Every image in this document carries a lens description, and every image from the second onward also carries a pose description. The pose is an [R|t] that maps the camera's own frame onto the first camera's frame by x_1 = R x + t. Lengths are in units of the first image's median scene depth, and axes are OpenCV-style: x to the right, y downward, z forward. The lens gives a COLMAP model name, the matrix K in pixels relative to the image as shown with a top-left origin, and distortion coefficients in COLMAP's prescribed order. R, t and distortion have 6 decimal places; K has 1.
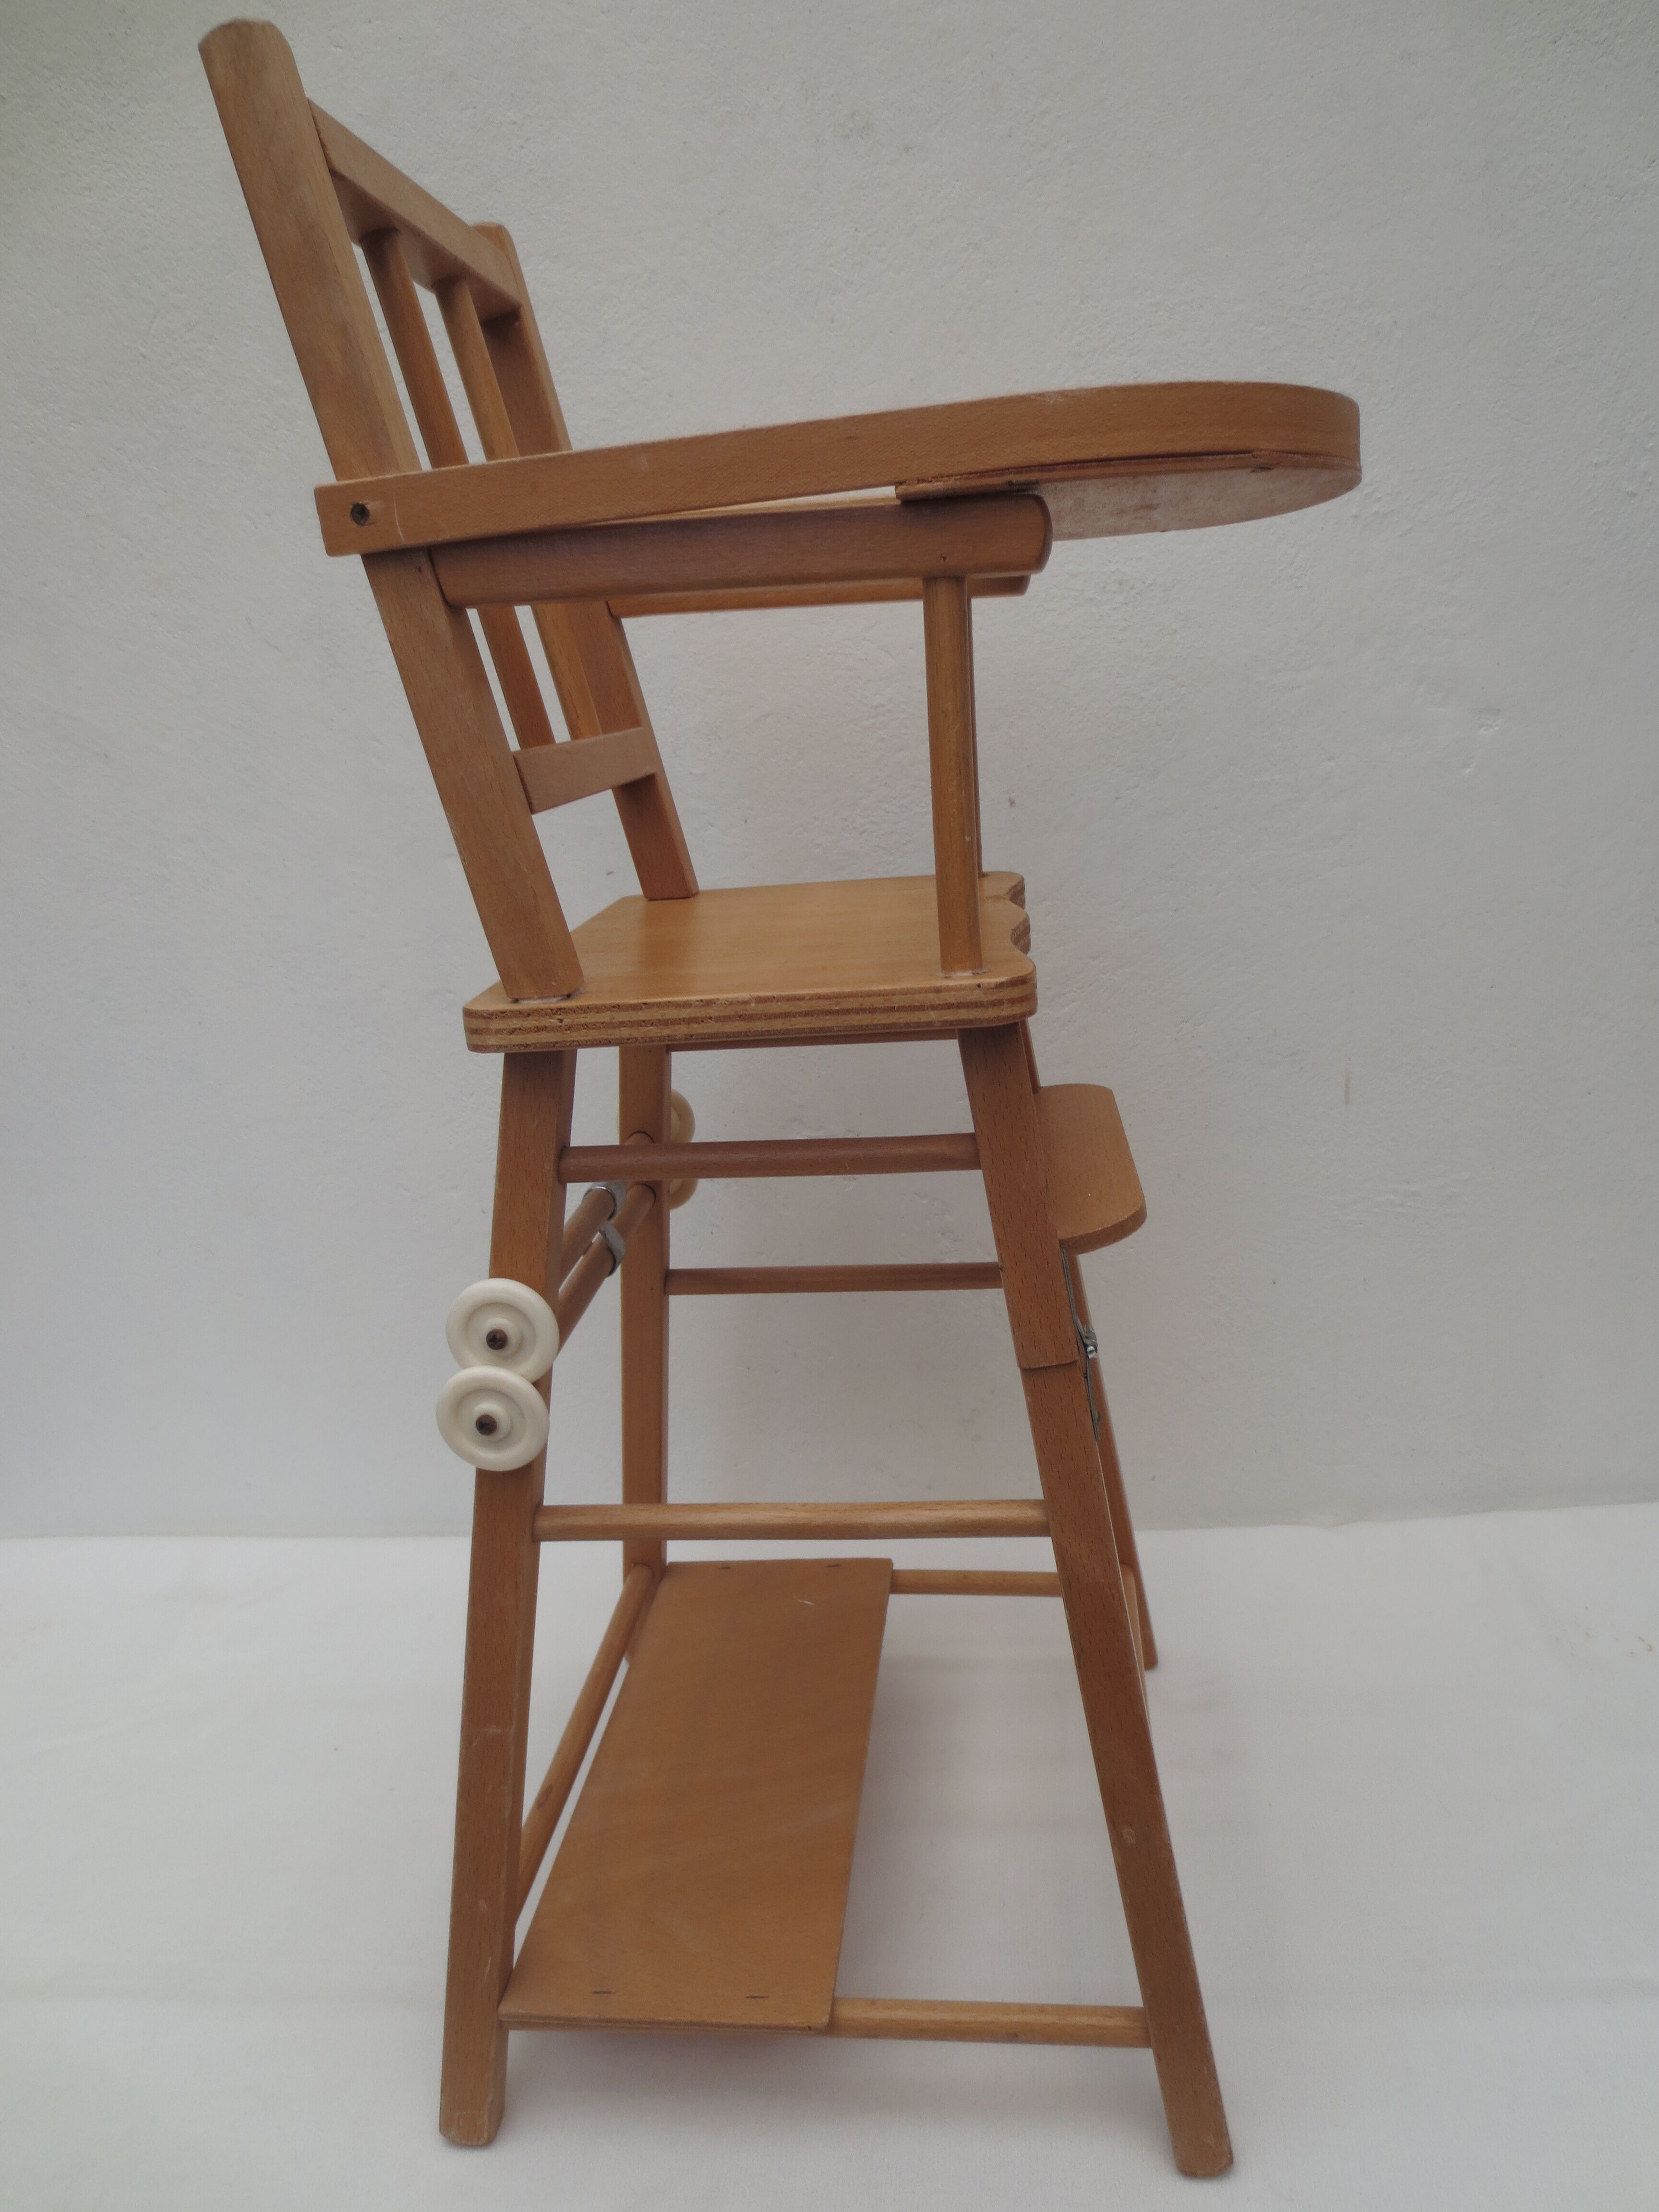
lens RADIAL K [[1536.8, 0, 842.3], [0, 1536.8, 1101.2], [0, 0, 1]] dist [-0.014514, 0.002688]
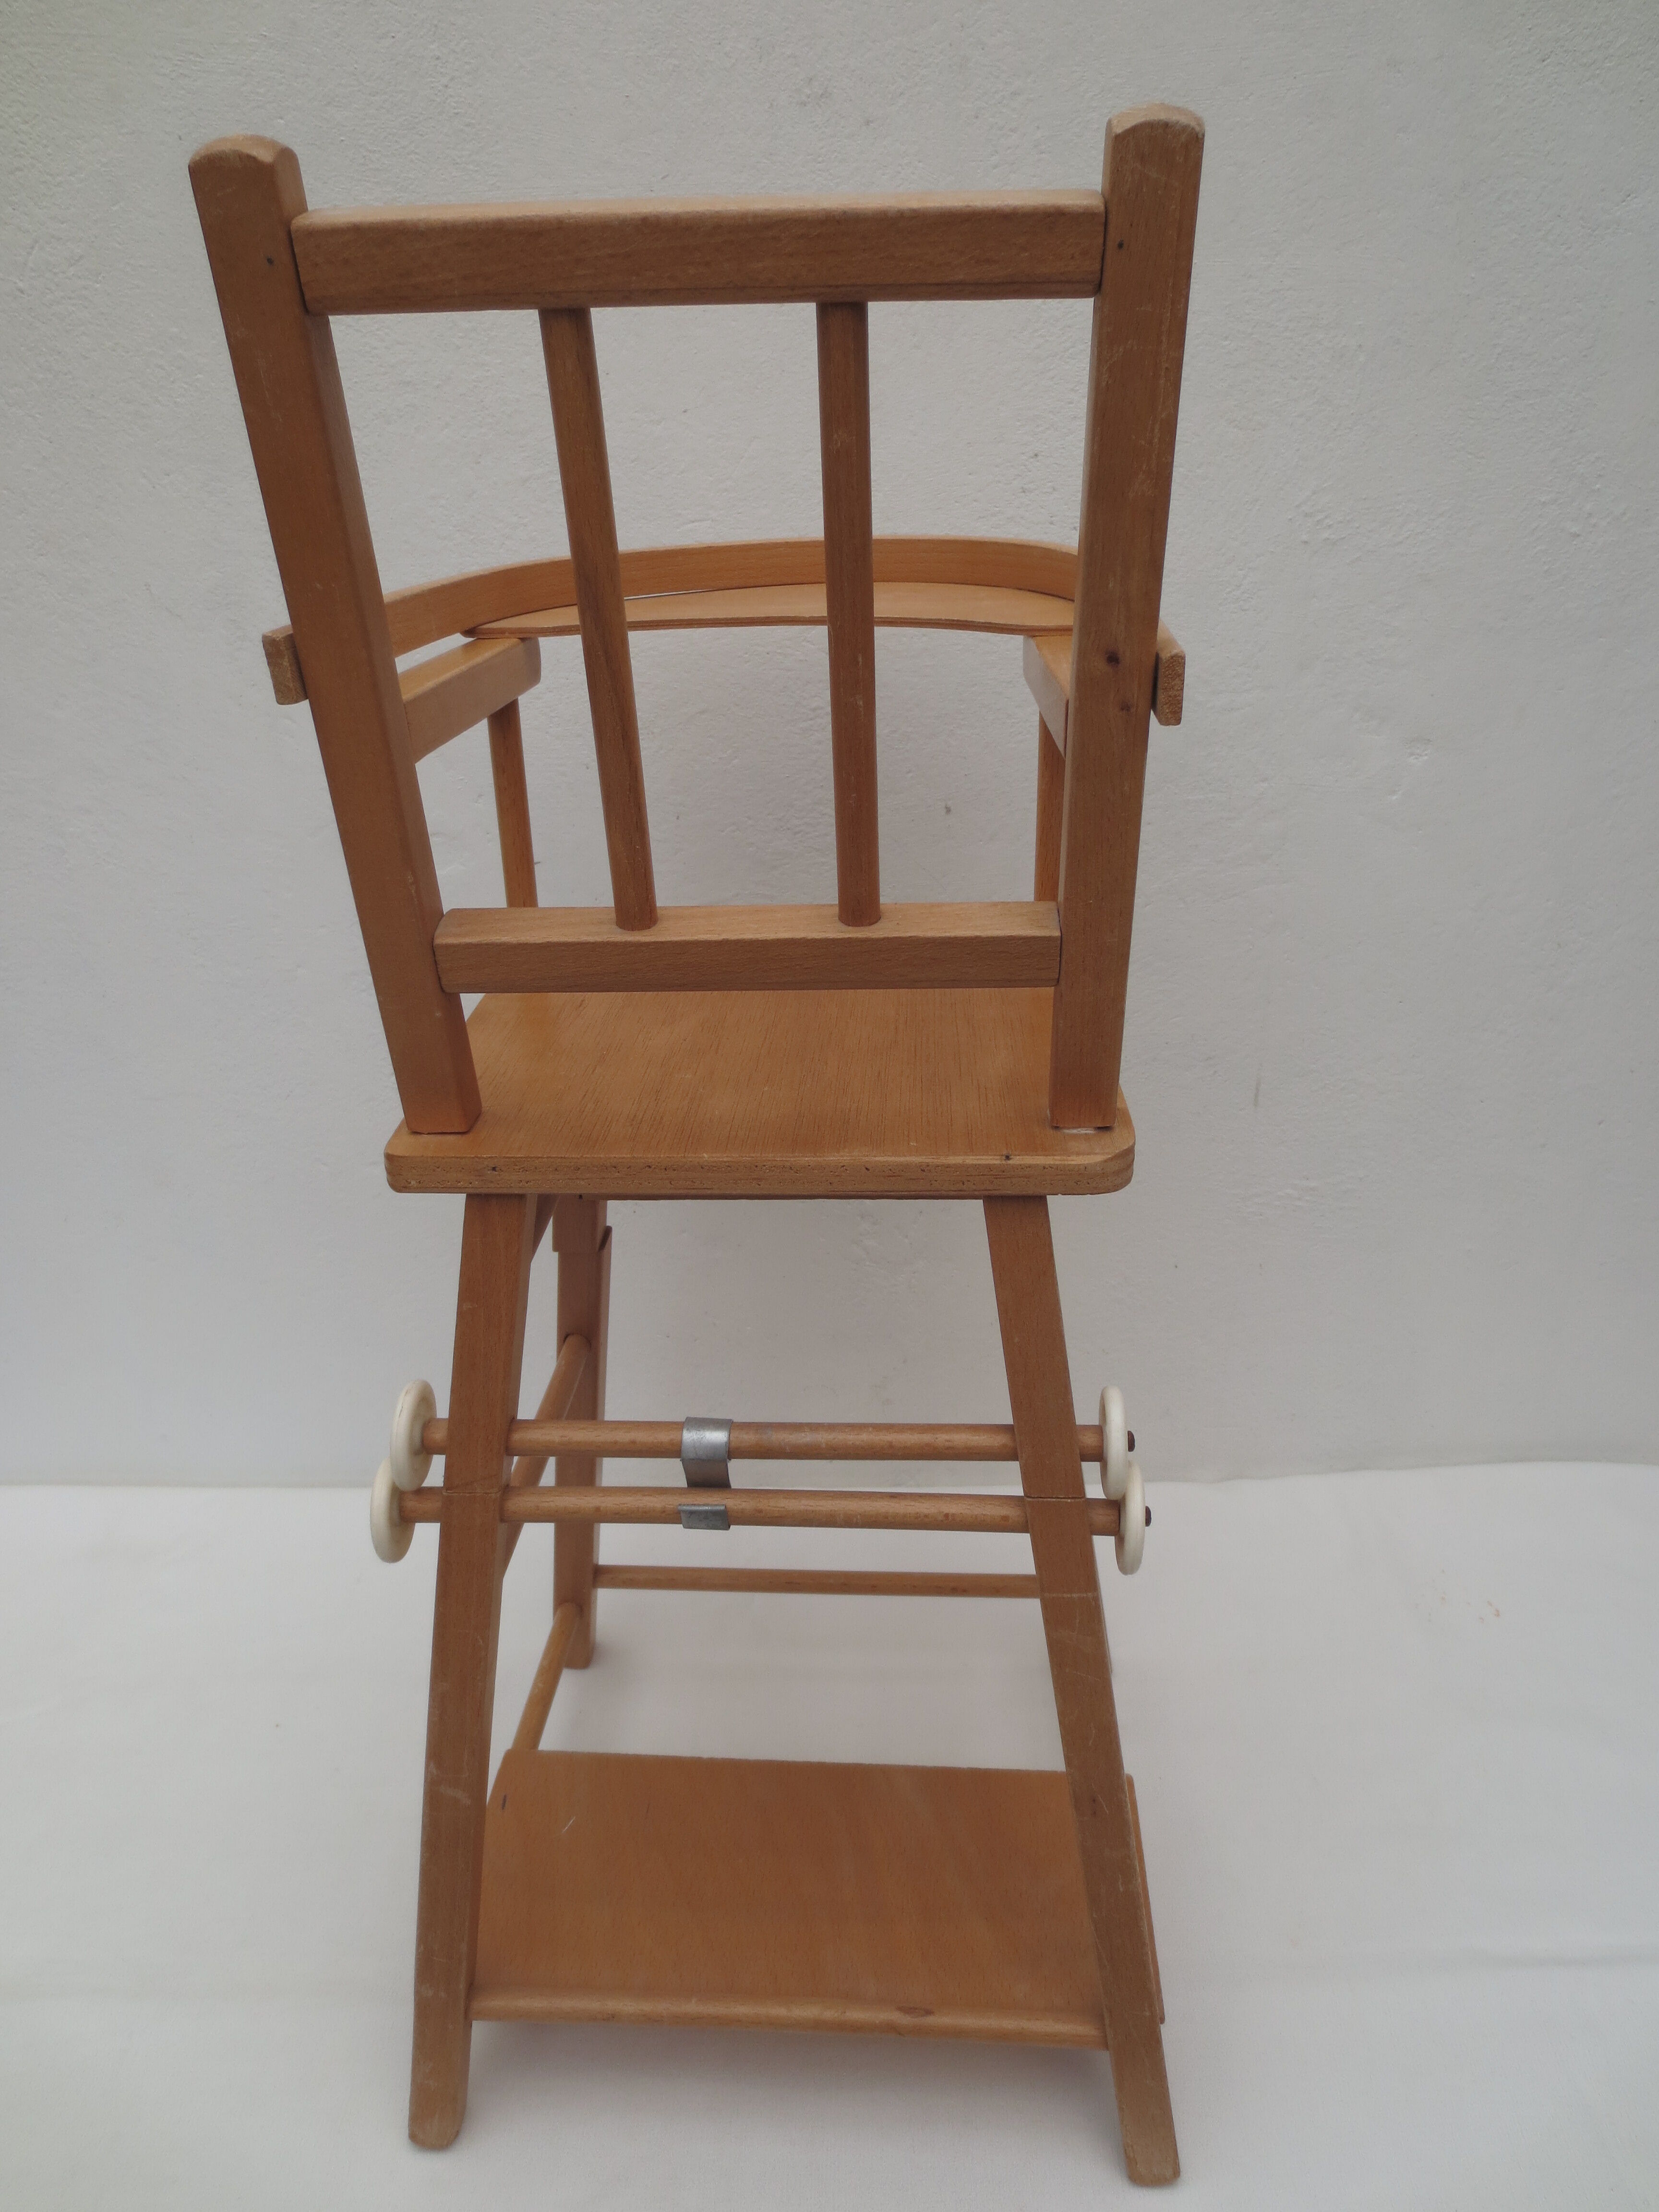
lens RADIAL K [[1536.8, 0, 836.2], [0, 1536.8, 1100.1], [0, 0, 1]] dist [-0.014514, 0.002688]
pose [[0.996316, 0.012090, 0.084899, -0.045746], [-0.023398, 0.990774, 0.133492, -0.144973], [-0.082502, -0.134986, 0.987407, -0.002185]]
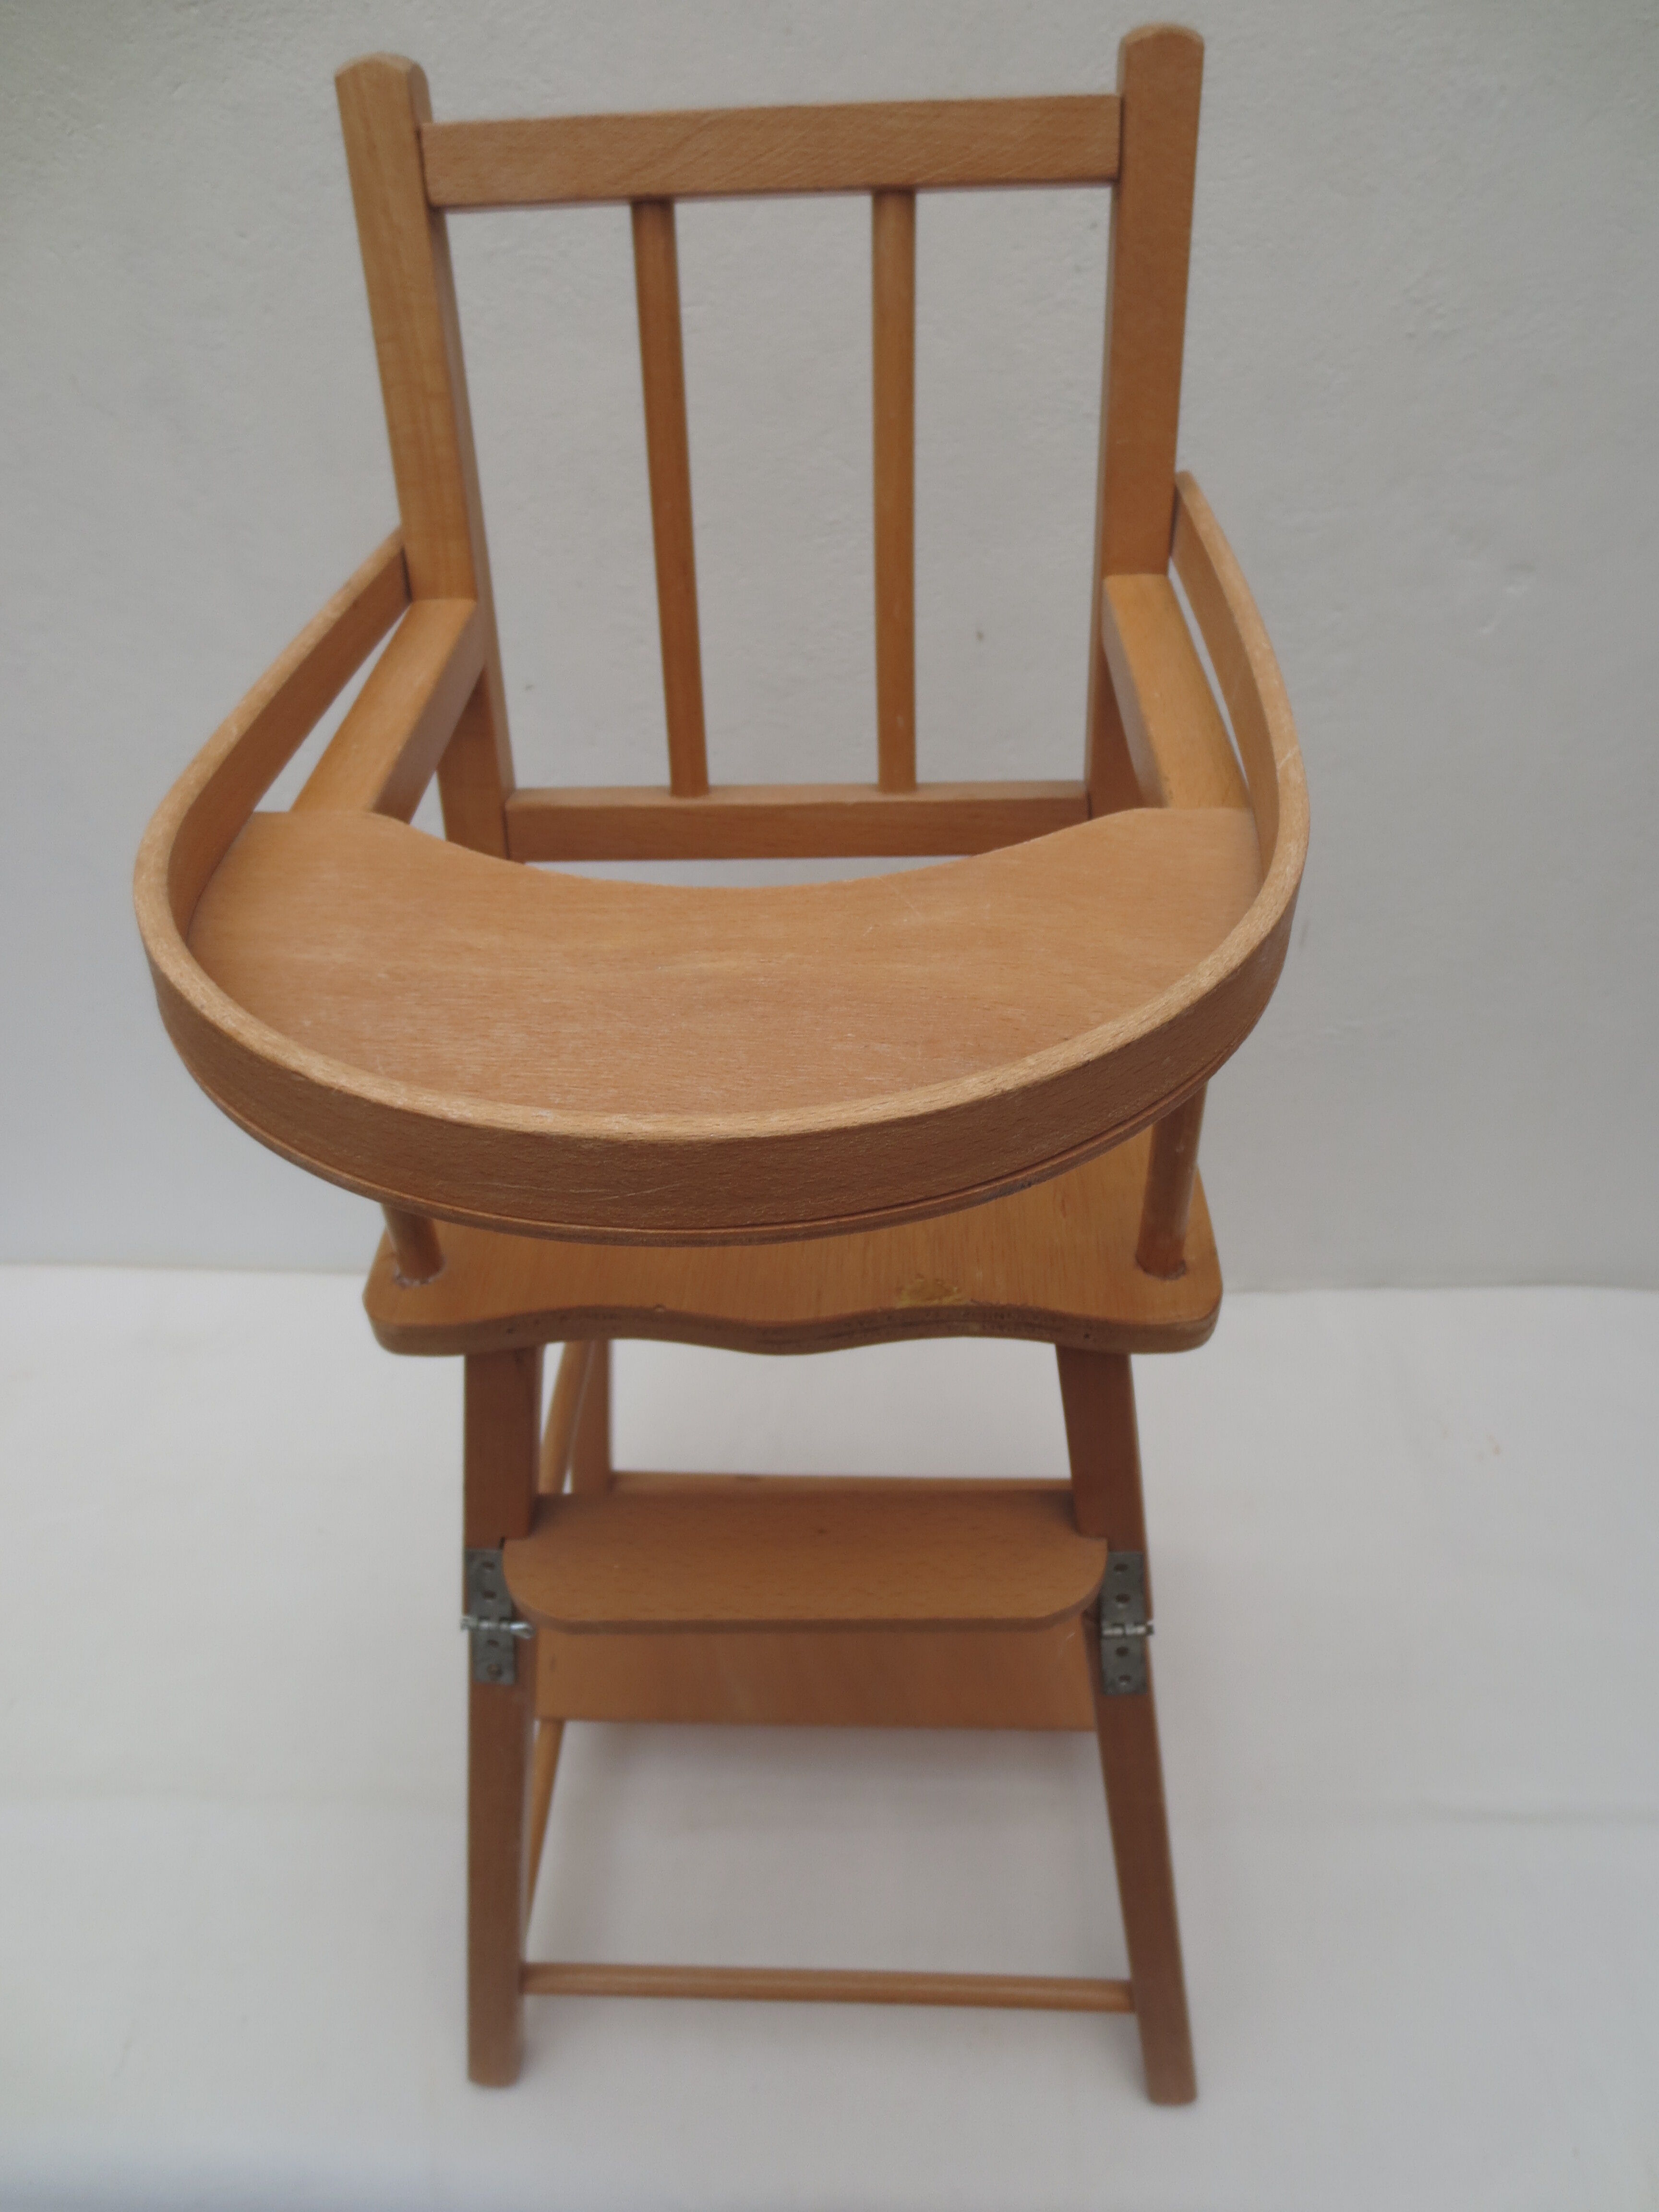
lens RADIAL K [[1536.8, 0, 836.1], [0, 1536.8, 1094.8], [0, 0, 1]] dist [-0.014514, 0.002688]
pose [[0.998797, 0.008777, 0.048248, -0.014348], [-0.026785, 0.921776, 0.386797, -0.304645], [-0.041079, -0.387624, 0.920902, 0.081906]]
